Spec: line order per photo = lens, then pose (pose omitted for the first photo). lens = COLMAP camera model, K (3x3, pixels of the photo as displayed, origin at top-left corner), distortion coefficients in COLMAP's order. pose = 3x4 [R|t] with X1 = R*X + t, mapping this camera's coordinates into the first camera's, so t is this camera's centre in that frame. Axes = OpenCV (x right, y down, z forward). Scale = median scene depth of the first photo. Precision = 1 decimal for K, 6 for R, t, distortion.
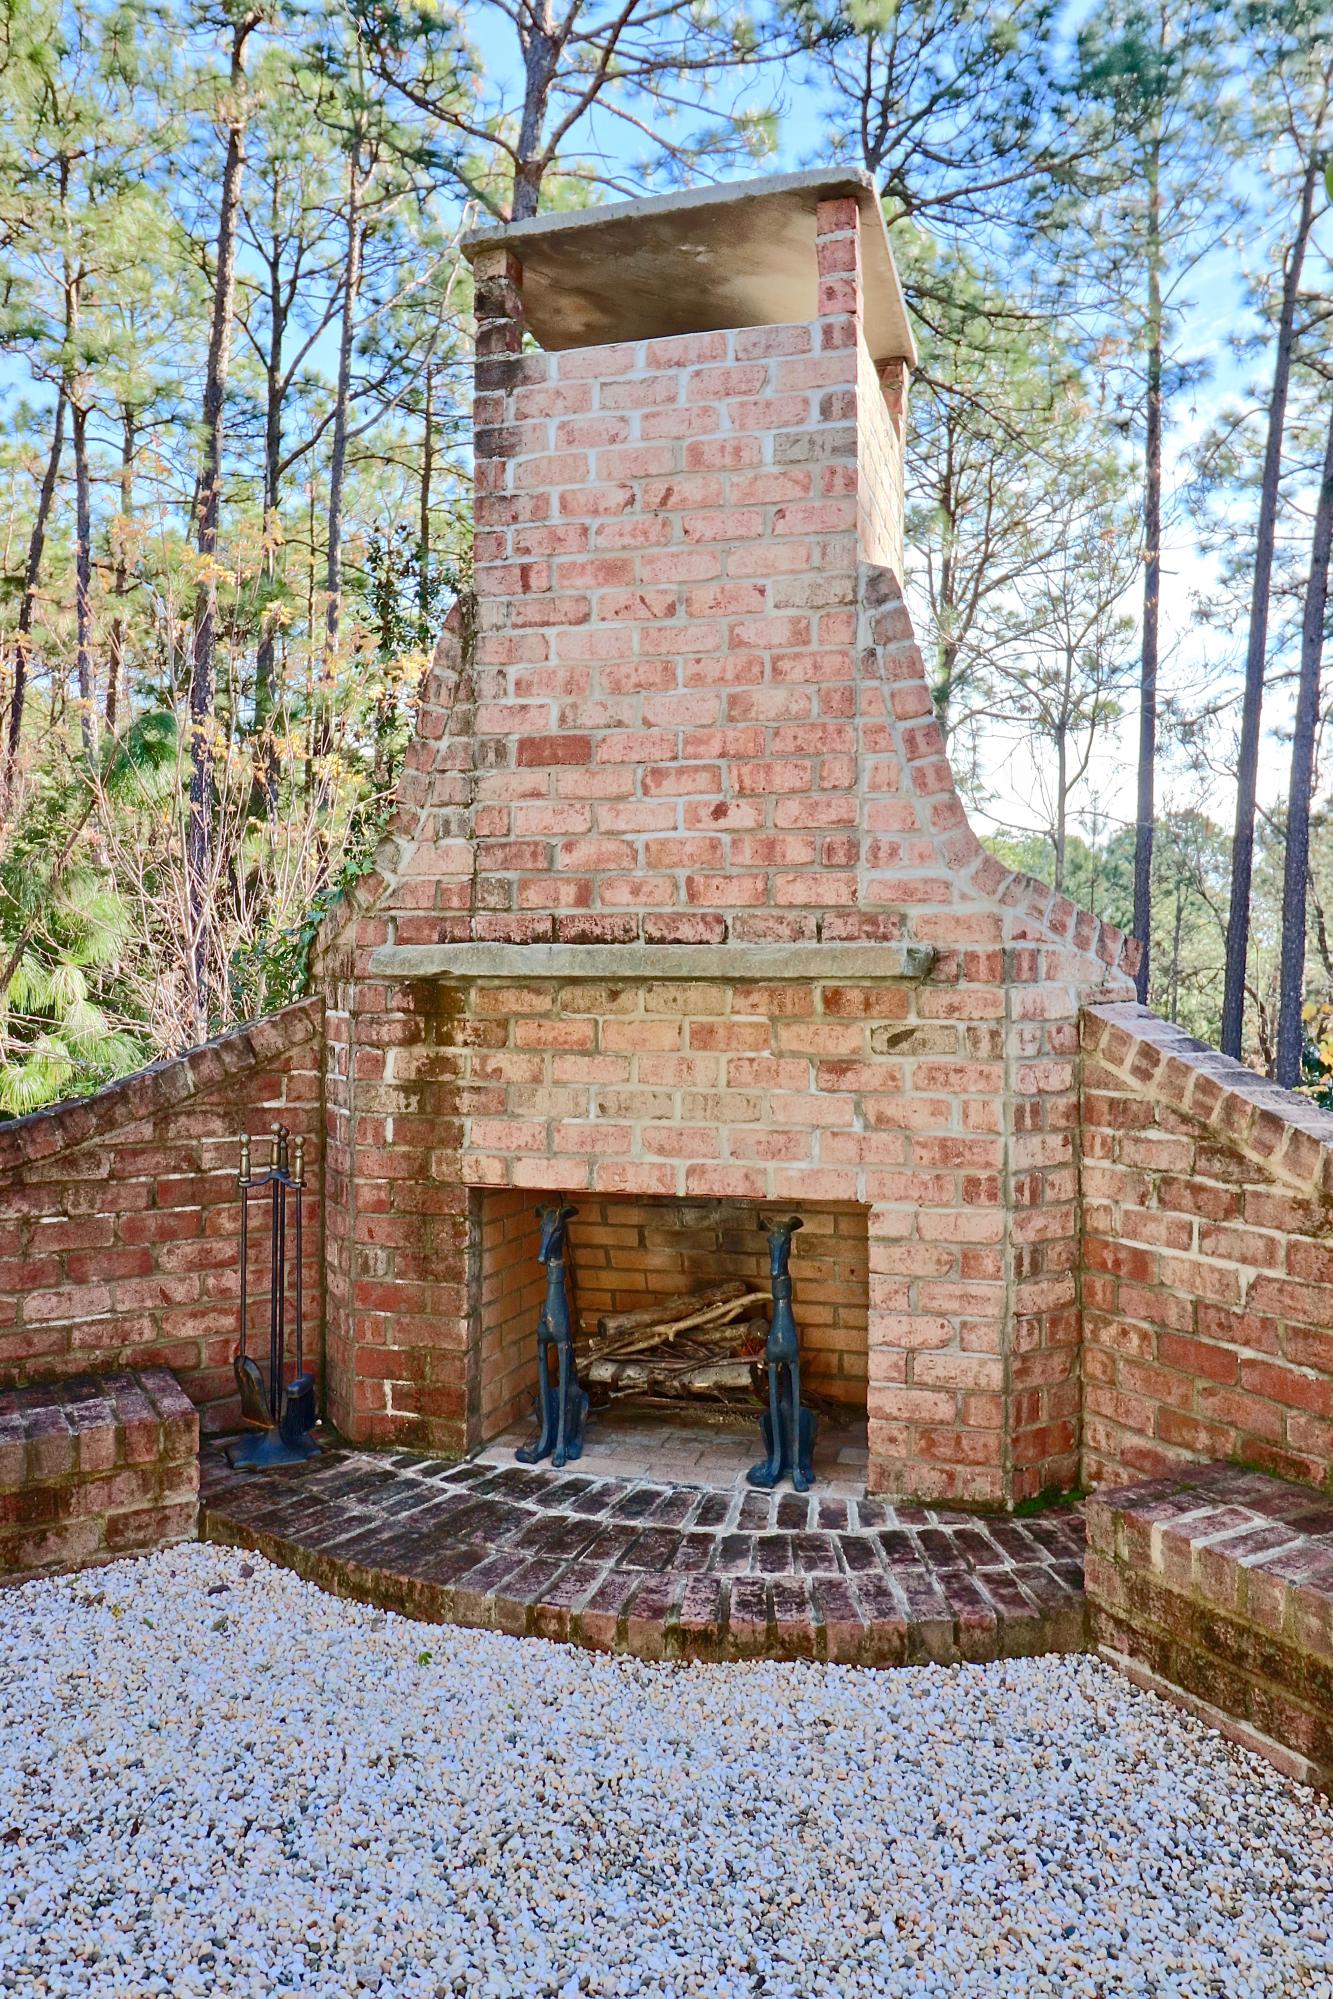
lens RADIAL K [[1248.8, 0, 666.5], [0, 1248.8, 999.5], [0, 0, 1]] dist [0.010366, -0.000101]
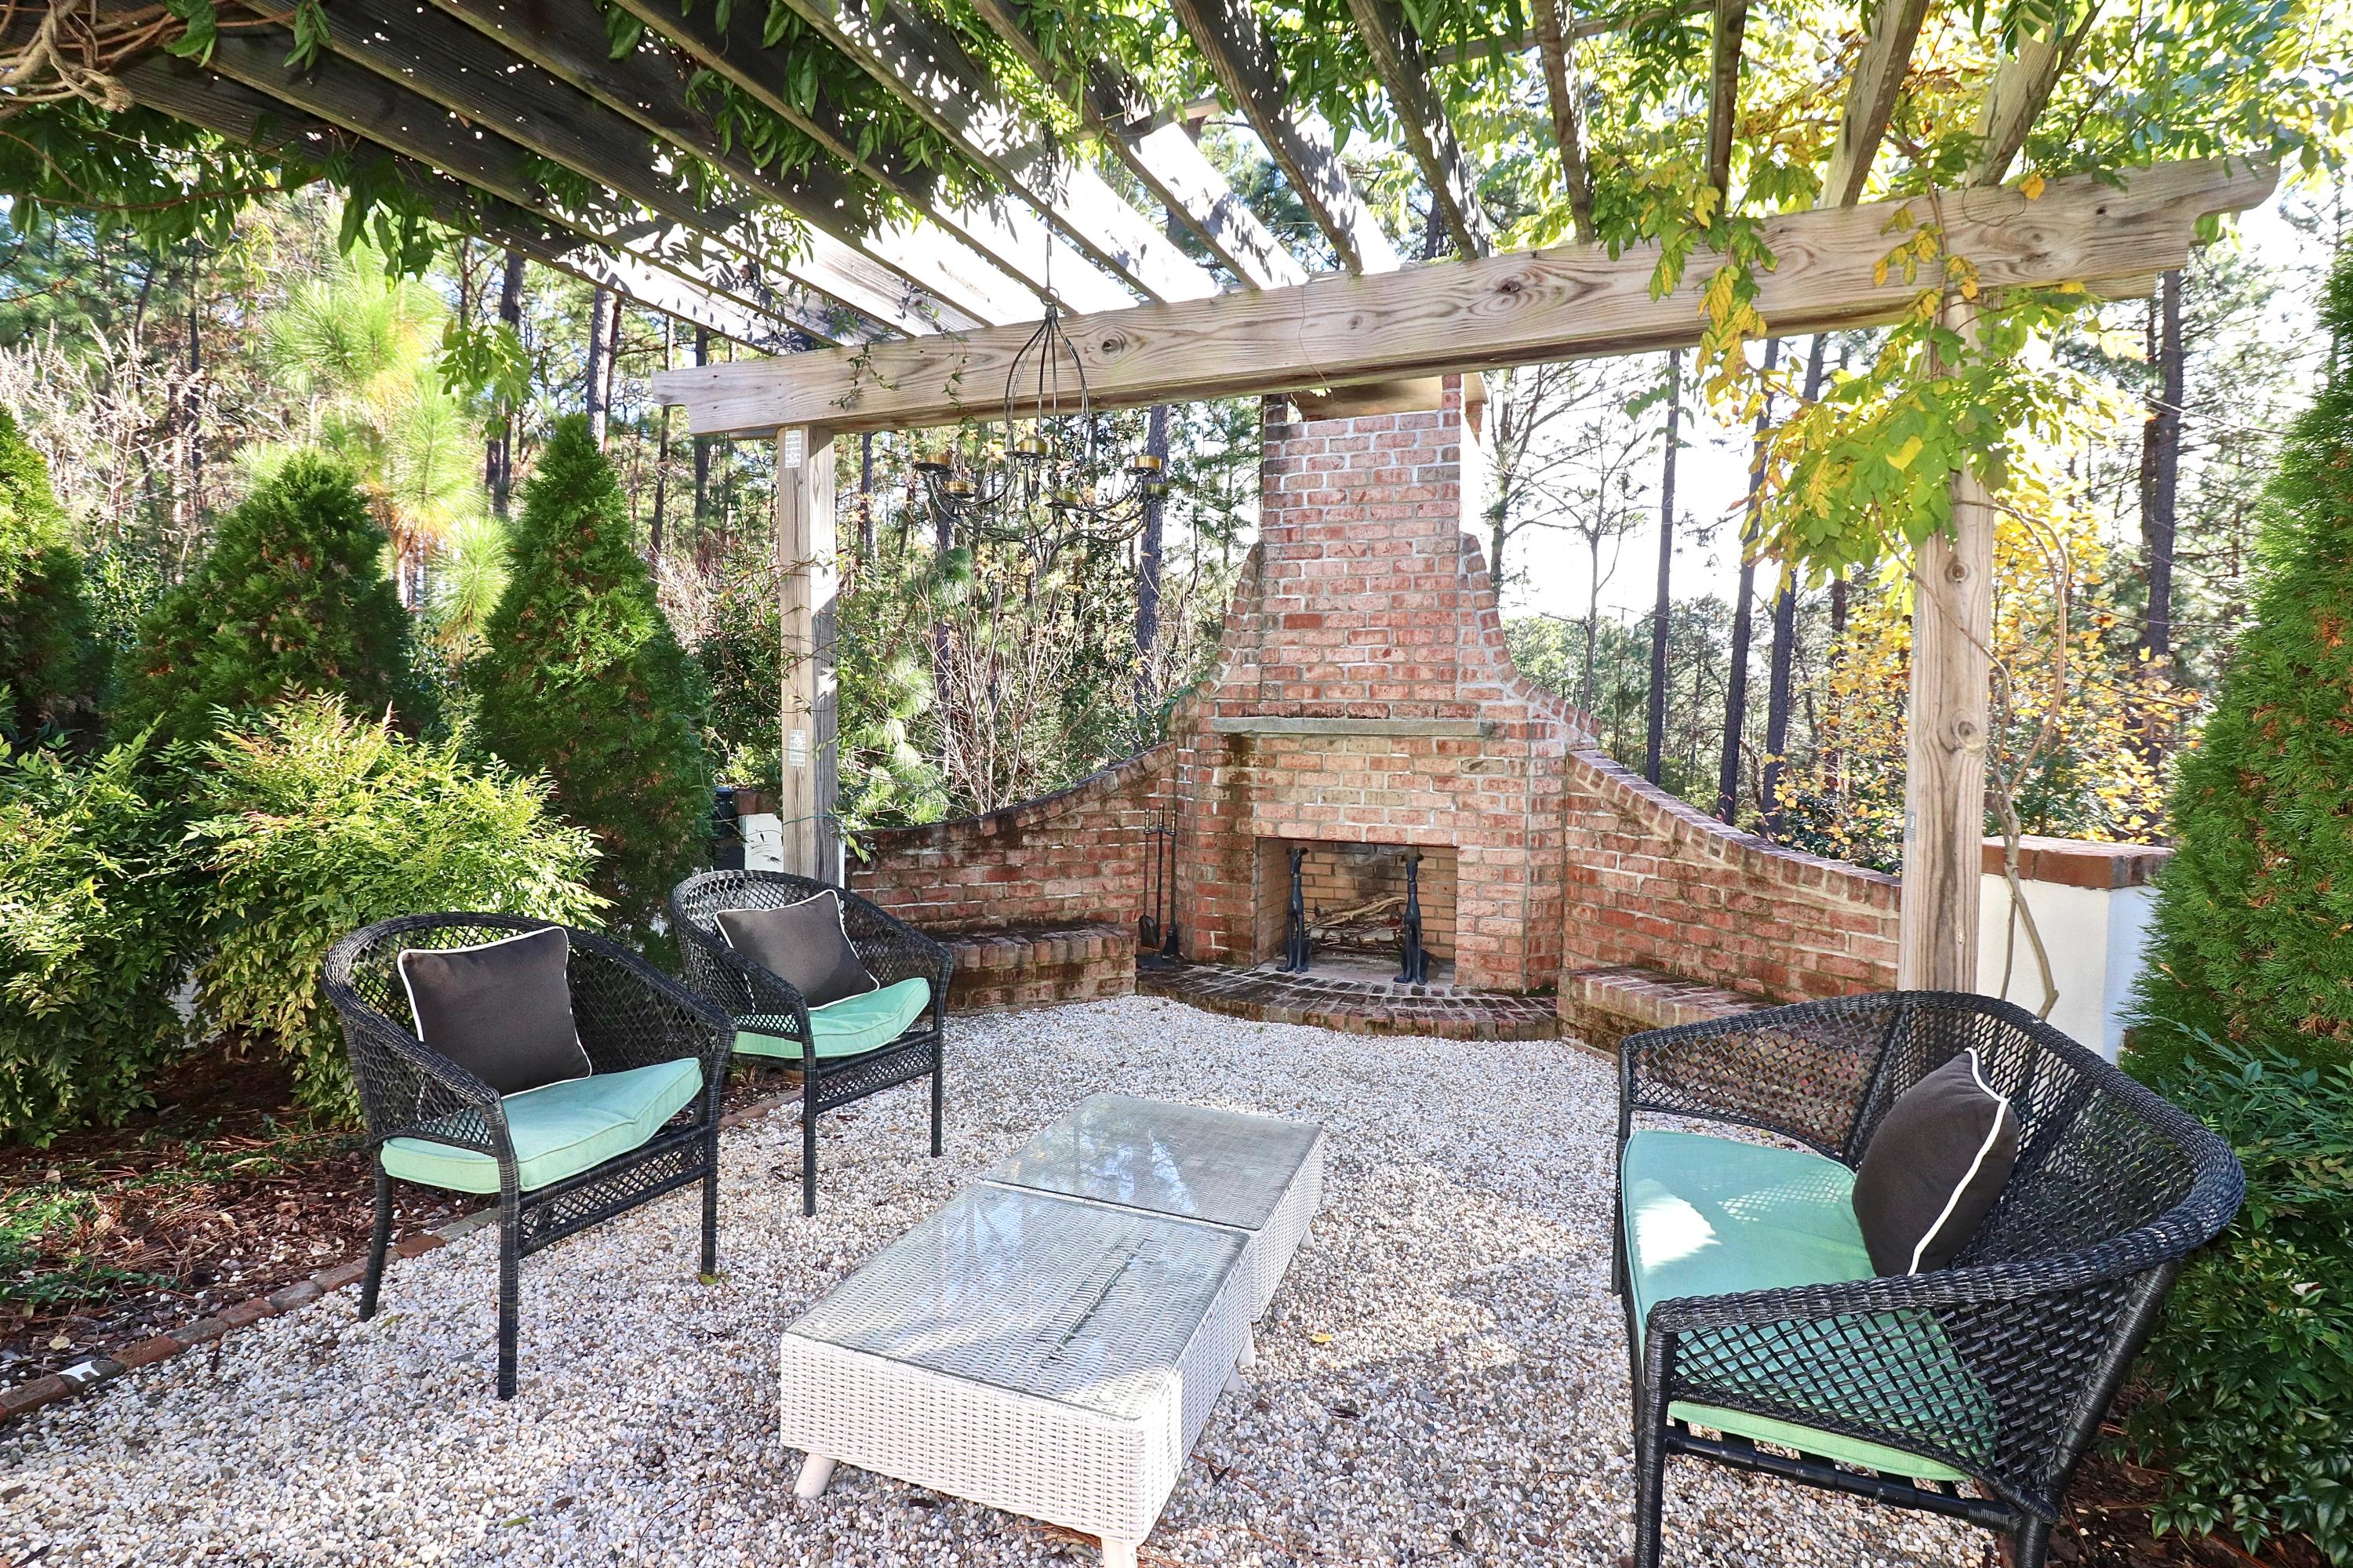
lens RADIAL K [[1097.7, 0, 1147.0], [0, 1097.7, 778.5], [0, 0, 1]] dist [0.010925, -0.015878]
pose [[0.995985, 0.015865, -0.088098, -0.182678], [-0.013359, 0.999491, 0.028962, 0.006756], [0.088513, -0.027669, 0.995691, -0.808773]]
